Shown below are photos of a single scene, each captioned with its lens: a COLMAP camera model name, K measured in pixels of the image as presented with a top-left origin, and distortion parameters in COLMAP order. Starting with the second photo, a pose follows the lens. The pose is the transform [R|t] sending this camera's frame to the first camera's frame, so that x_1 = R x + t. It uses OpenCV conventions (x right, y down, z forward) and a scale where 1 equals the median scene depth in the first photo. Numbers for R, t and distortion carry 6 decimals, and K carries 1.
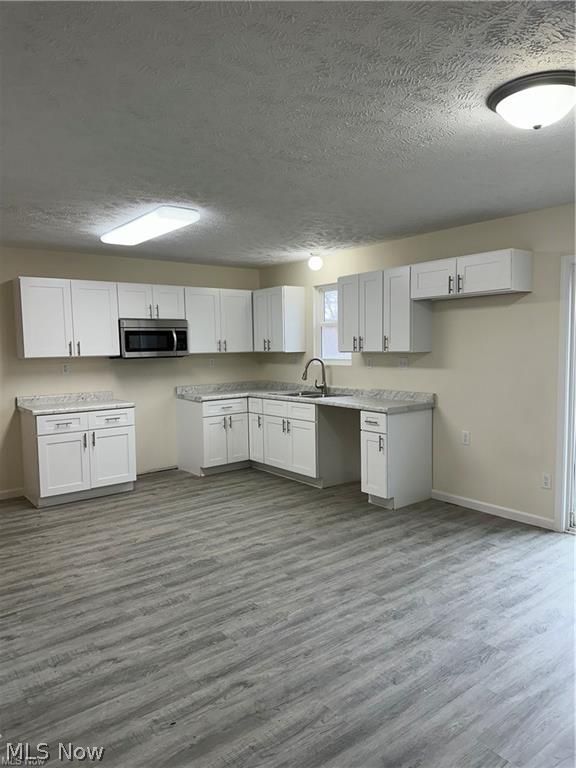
lens RADIAL K [[534.8, 0, 284.3], [0, 534.8, 389.3], [0, 0, 1]] dist [0.061839, -0.028510]
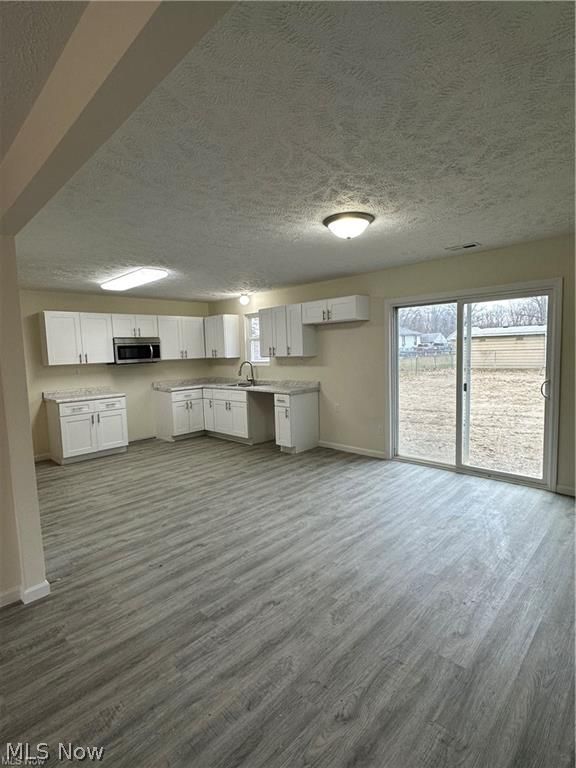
lens RADIAL K [[385.9, 0, 284.5], [0, 385.9, 385.0], [0, 0, 1]] dist [0.002790, 0.000811]
pose [[0.990718, -0.027845, 0.133052, 0.022113], [0.027779, 0.999611, 0.002351, 0.013281], [-0.133066, 0.001367, 0.991106, -0.152399]]
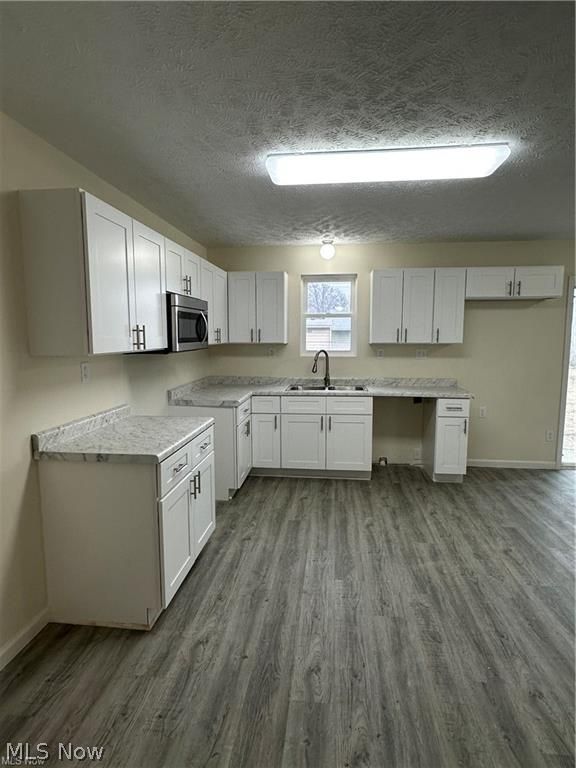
lens RADIAL K [[424.5, 0, 287.0], [0, 424.5, 383.0], [0, 0, 1]] dist [-0.002622, 0.001722]
pose [[0.695501, -0.063671, 0.715699, -0.703589], [0.048548, 0.997954, 0.041604, -0.042996], [-0.716883, 0.005810, 0.697169, 0.657132]]
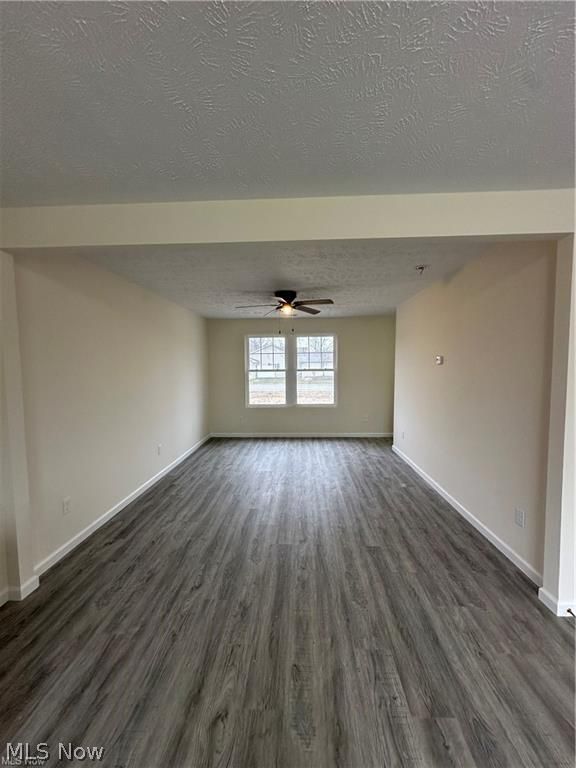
lens RADIAL K [[309.9, 0, 287.5], [0, 309.9, 383.8], [0, 0, 1]] dist [0.000609, 0.000076]
pose [[-0.653552, 0.069591, -0.753676, 0.283254], [-0.044382, 0.990527, 0.129947, -0.040442], [0.755580, 0.118376, -0.644272, 0.414040]]
